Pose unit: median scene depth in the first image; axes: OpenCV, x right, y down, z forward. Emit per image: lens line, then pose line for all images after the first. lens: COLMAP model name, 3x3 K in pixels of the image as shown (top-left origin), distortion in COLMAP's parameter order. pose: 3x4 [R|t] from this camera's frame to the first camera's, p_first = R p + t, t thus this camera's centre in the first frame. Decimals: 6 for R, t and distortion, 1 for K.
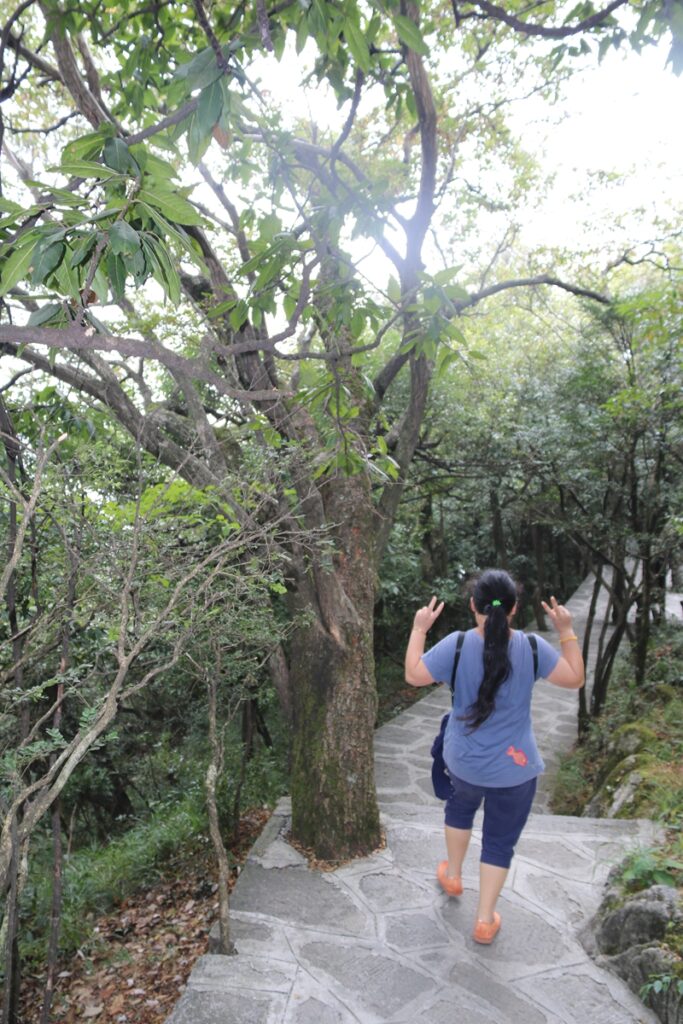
lens RADIAL K [[789.9, 0, 341.5], [0, 789.9, 512.0], [0, 0, 1]] dist [-0.006881, 0.004290]
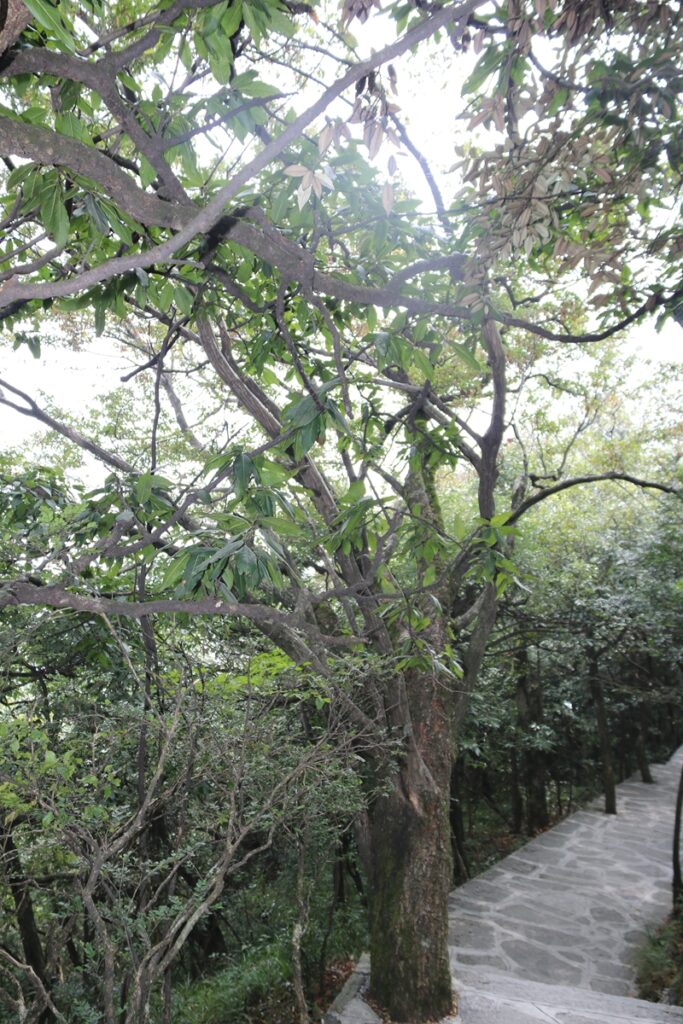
lens RADIAL K [[806.7, 0, 341.5], [0, 806.7, 512.0], [0, 0, 1]] dist [0.009098, -0.005263]
pose [[0.990923, 0.011396, -0.133946, 0.038333], [-0.029567, 0.990477, -0.134467, -0.091603], [0.131138, 0.137207, 0.981823, -0.178259]]
